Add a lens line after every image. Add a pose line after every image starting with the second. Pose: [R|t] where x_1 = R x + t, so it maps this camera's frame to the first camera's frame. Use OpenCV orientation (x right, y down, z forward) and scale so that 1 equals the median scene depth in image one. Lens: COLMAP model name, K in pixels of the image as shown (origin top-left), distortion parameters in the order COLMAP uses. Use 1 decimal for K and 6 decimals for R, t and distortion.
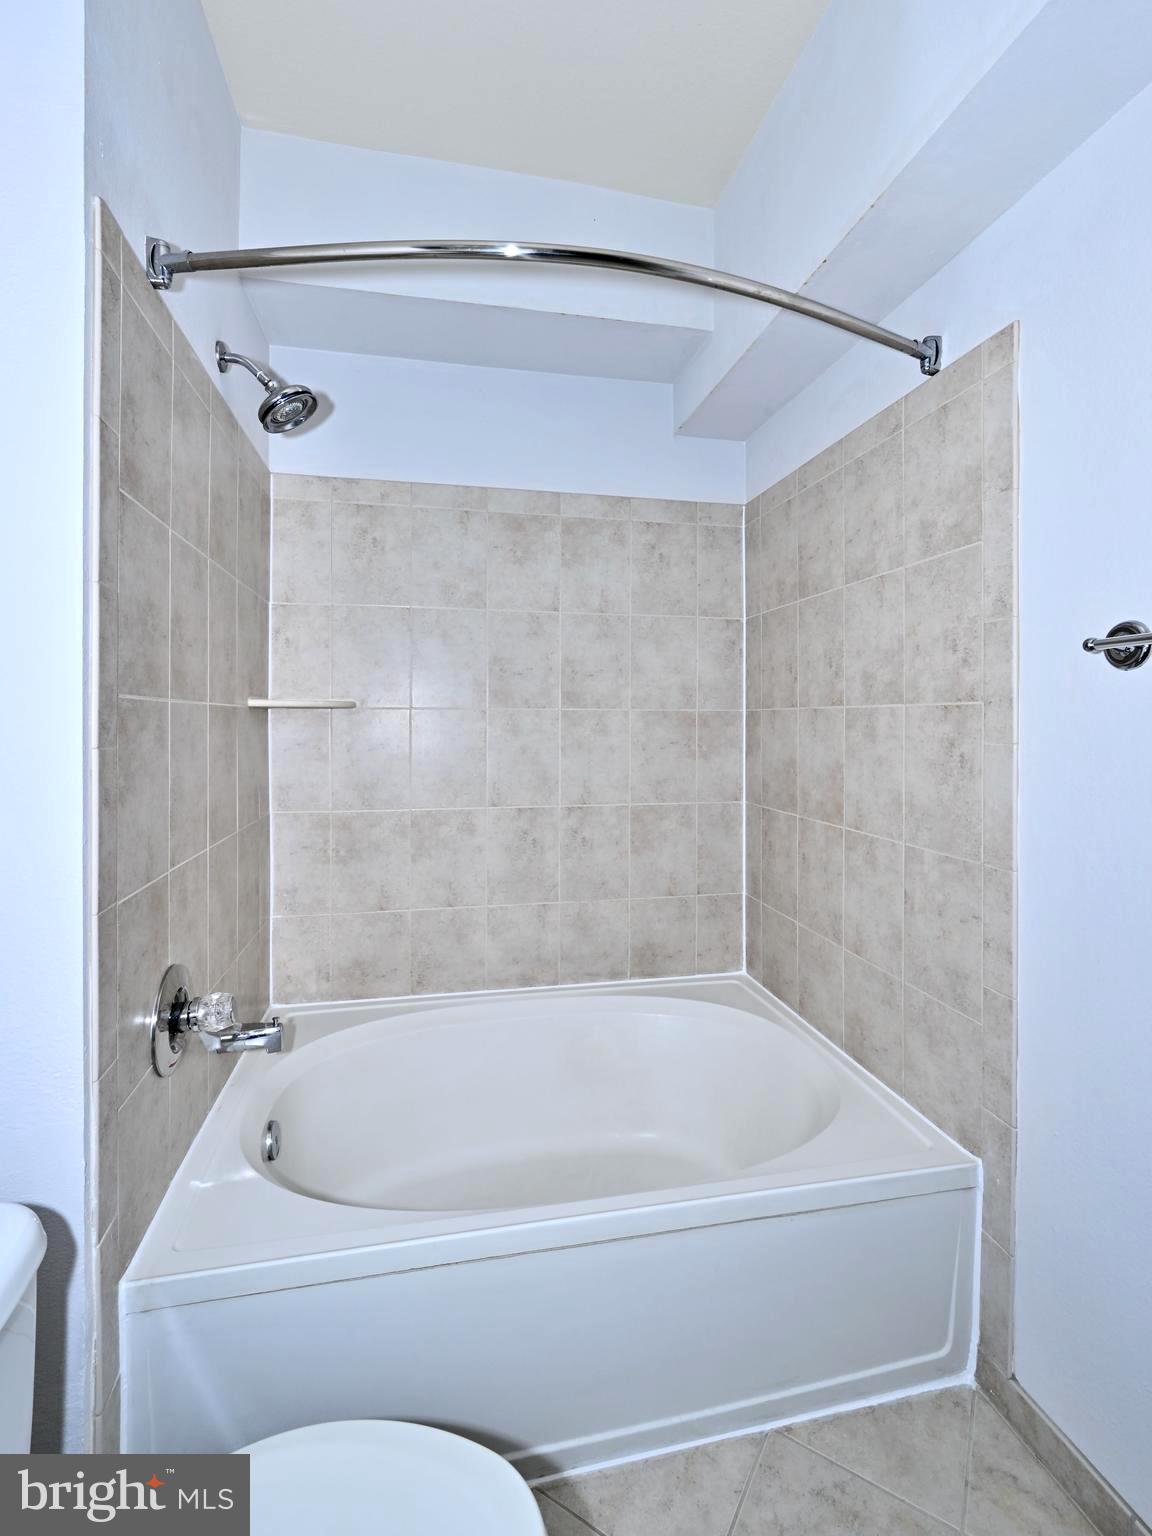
lens RADIAL K [[707.6, 0, 572.9], [0, 707.6, 722.0], [0, 0, 1]] dist [-0.002144, -0.007073]
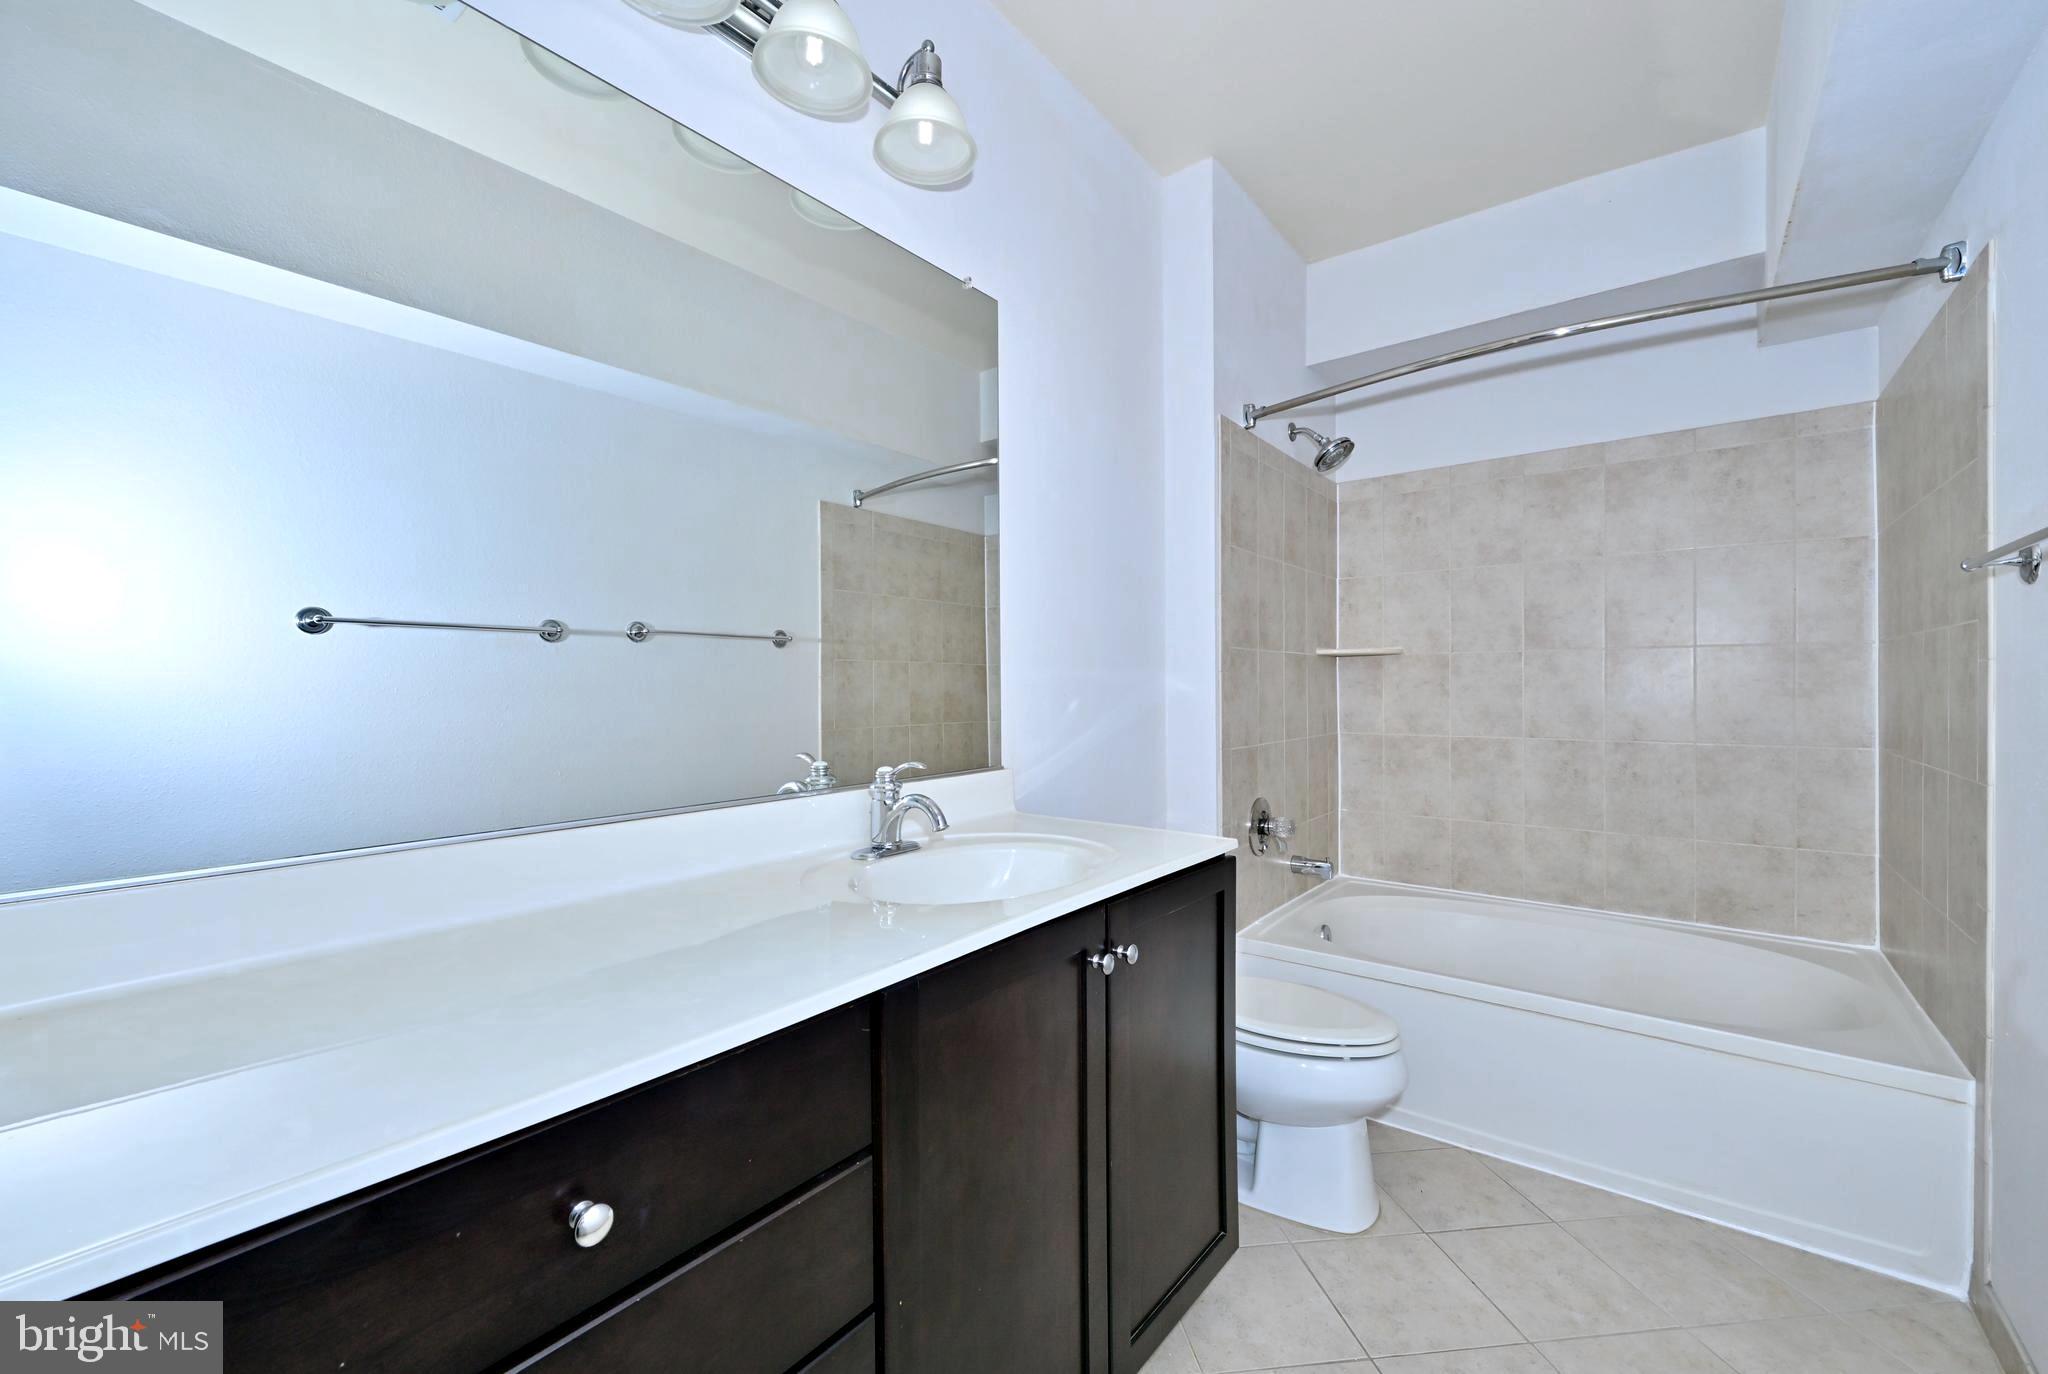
lens RADIAL K [[805.2, 0, 1024.0], [0, 805.2, 687.0], [0, 0, 1]] dist [0.013819, 0.000093]
pose [[0.653142, -0.003354, -0.757228, 0.339066], [0.005942, 0.999982, 0.000696, 0.033838], [0.757212, -0.004954, 0.653150, -0.453757]]
